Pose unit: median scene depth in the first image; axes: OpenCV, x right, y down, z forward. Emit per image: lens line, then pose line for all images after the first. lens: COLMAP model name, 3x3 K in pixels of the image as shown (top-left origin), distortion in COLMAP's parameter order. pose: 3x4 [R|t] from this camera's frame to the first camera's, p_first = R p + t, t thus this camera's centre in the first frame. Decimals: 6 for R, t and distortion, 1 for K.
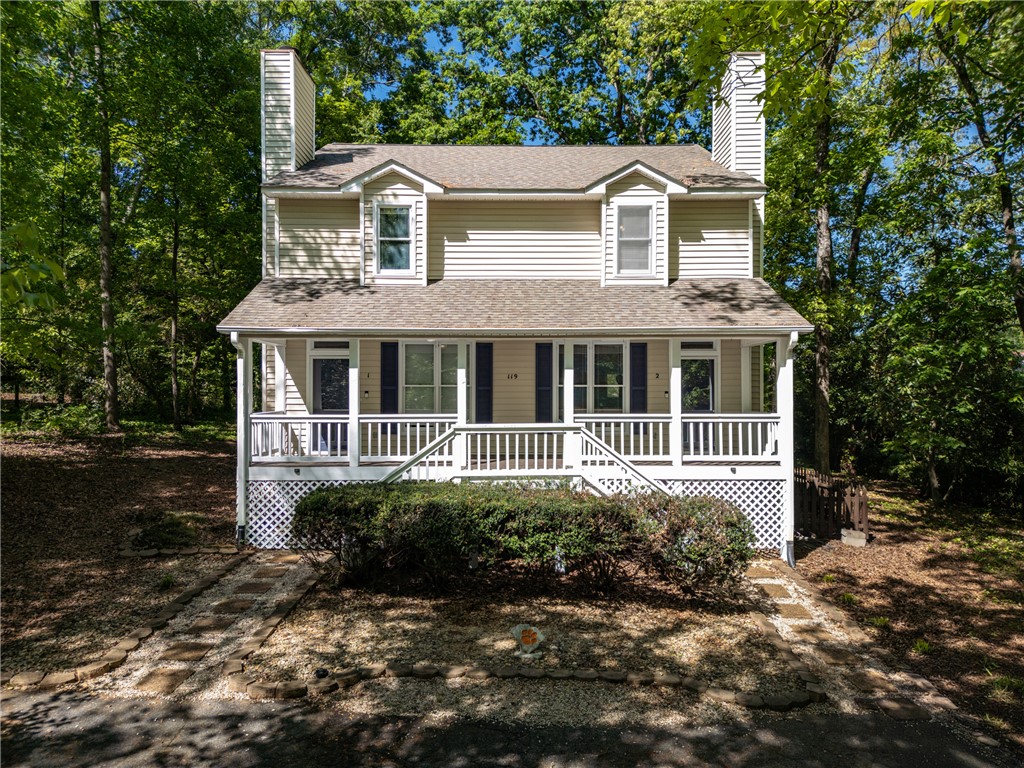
lens RADIAL K [[729.5, 0, 512.0], [0, 729.5, 384.0], [0, 0, 1]] dist [0.071088, -0.001575]
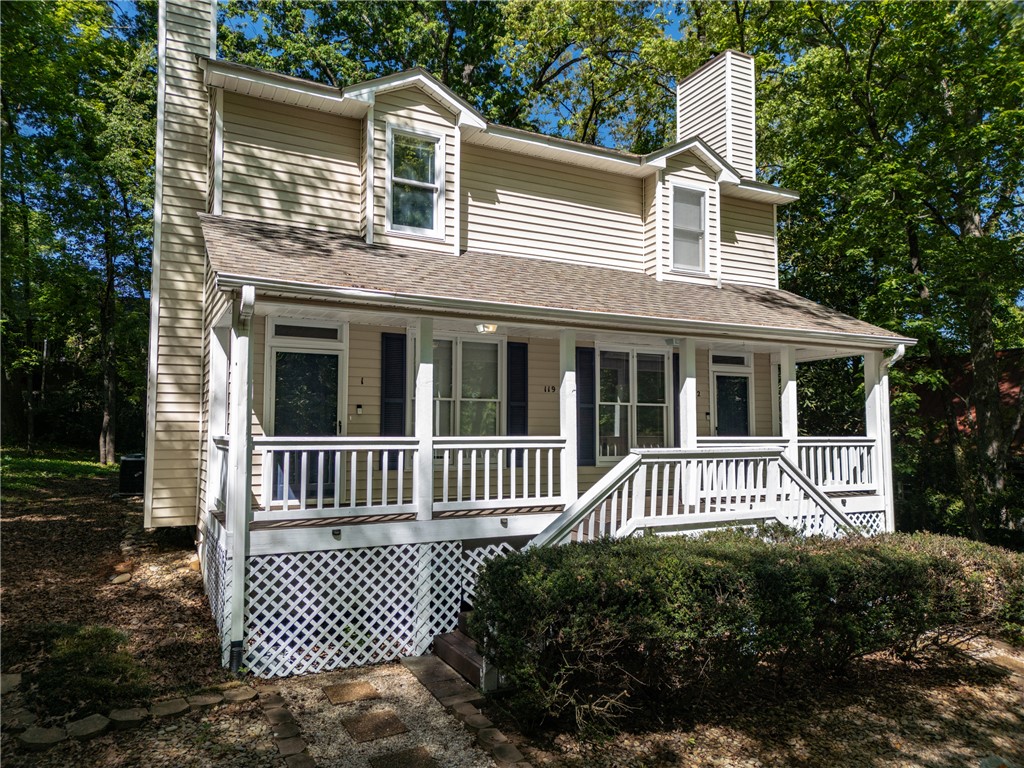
lens RADIAL K [[697.8, 0, 512.0], [0, 697.8, 384.0], [0, 0, 1]] dist [0.081197, -0.103736]
pose [[0.897387, 0.033753, 0.439951, -0.362368], [-0.013776, 0.998727, -0.048522, 0.021626], [-0.441029, 0.037482, 0.896710, 0.374828]]
